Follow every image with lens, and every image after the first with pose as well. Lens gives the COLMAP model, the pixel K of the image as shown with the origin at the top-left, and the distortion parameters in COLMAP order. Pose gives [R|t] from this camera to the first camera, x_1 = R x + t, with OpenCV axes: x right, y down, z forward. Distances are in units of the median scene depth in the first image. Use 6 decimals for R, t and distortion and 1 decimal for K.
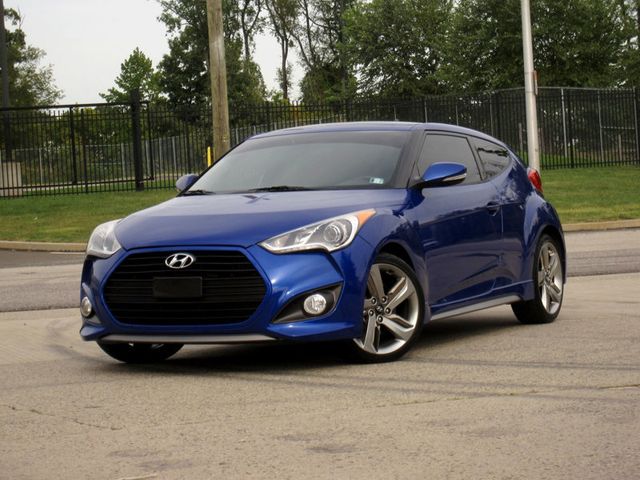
lens RADIAL K [[1798.1, 0, 320.0], [0, 1798.1, 240.0], [0, 0, 1]] dist [0.059002, -1.896455]
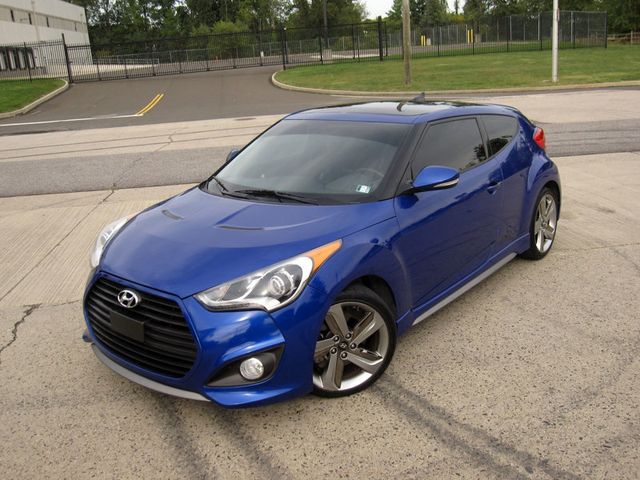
lens RADIAL K [[627.0, 0, 320.0], [0, 627.0, 240.0], [0, 0, 1]] dist [-0.074184, 0.033470]
pose [[0.972572, 0.055083, -0.225985, 0.092573], [0.008186, 0.962848, 0.269921, -0.104529], [0.232457, -0.264367, 0.935988, 0.700422]]
